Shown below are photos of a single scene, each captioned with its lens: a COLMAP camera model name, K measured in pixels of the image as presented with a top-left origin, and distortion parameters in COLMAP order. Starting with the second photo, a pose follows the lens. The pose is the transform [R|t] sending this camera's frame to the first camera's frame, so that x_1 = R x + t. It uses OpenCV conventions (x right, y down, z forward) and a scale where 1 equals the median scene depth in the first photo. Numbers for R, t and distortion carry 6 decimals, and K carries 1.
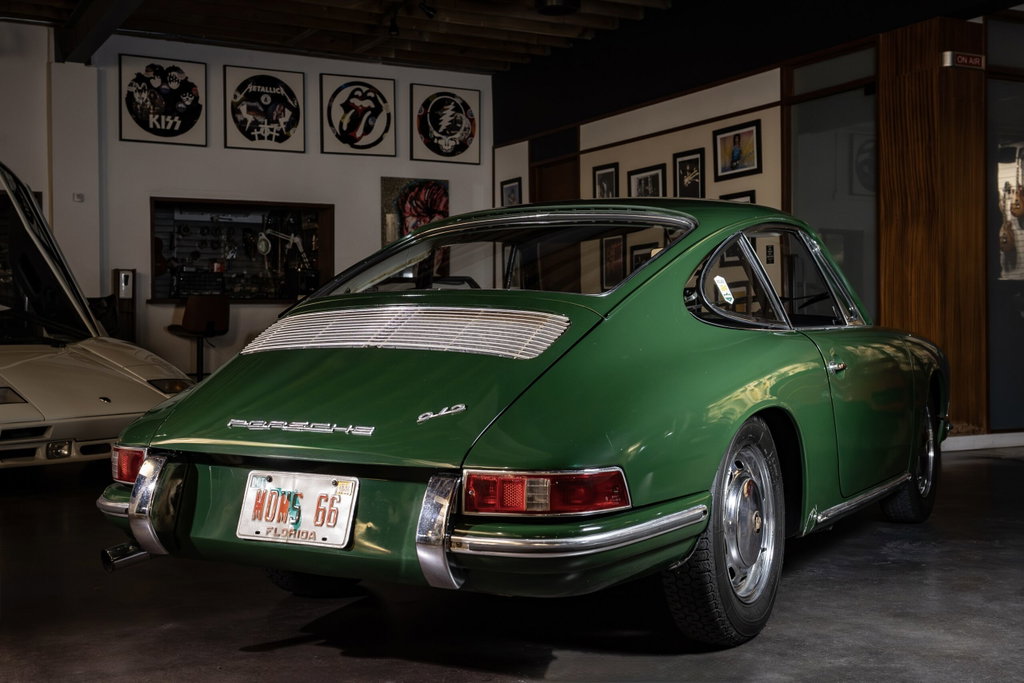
lens RADIAL K [[1310.2, 0, 508.8], [0, 1310.2, 336.2], [0, 0, 1]] dist [0.072460, 0.000000]
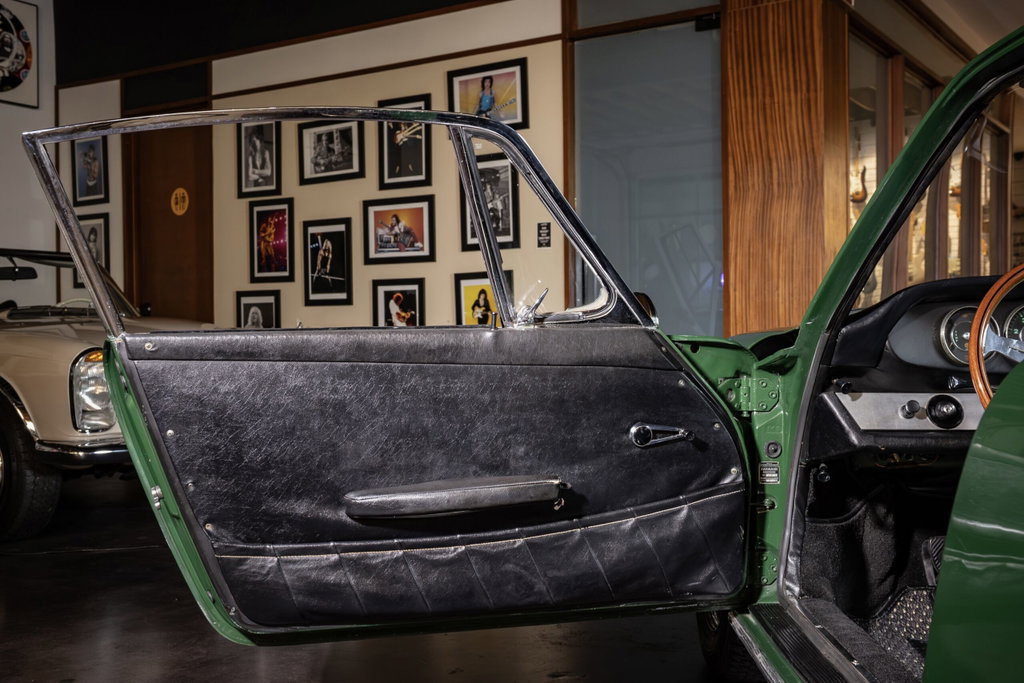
lens RADIAL K [[1118.7, 0, 511.9], [0, 1118.7, 341.5], [0, 0, 1]] dist [0.022191, 0.000000]
pose [[0.869356, -0.009259, 0.494099, -0.151852], [0.007462, 0.999956, 0.005608, -0.005095], [-0.494130, -0.001188, 0.869387, 0.487776]]
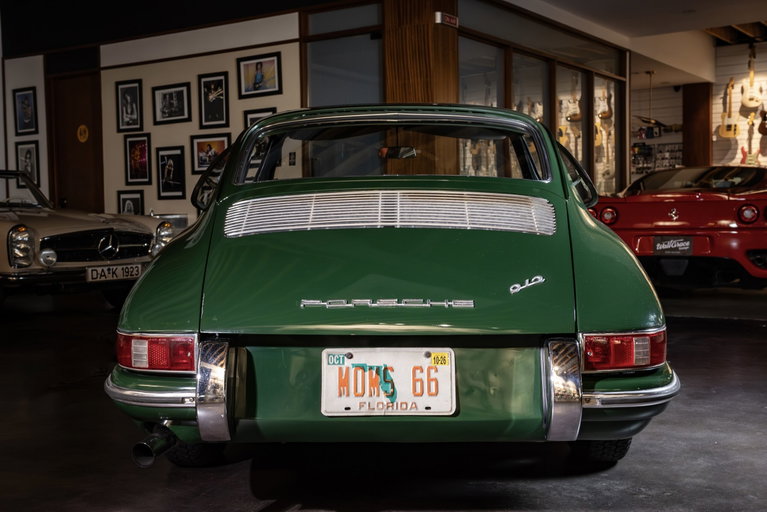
lens RADIAL K [[981.4, 0, 401.0], [0, 981.4, 252.6], [0, 0, 1]] dist [0.072460, 0.000000]
pose [[0.878937, -0.024981, 0.476283, -0.183964], [0.011435, 0.999444, 0.031318, 0.001526], [-0.476800, -0.022081, 0.878734, 0.109918]]
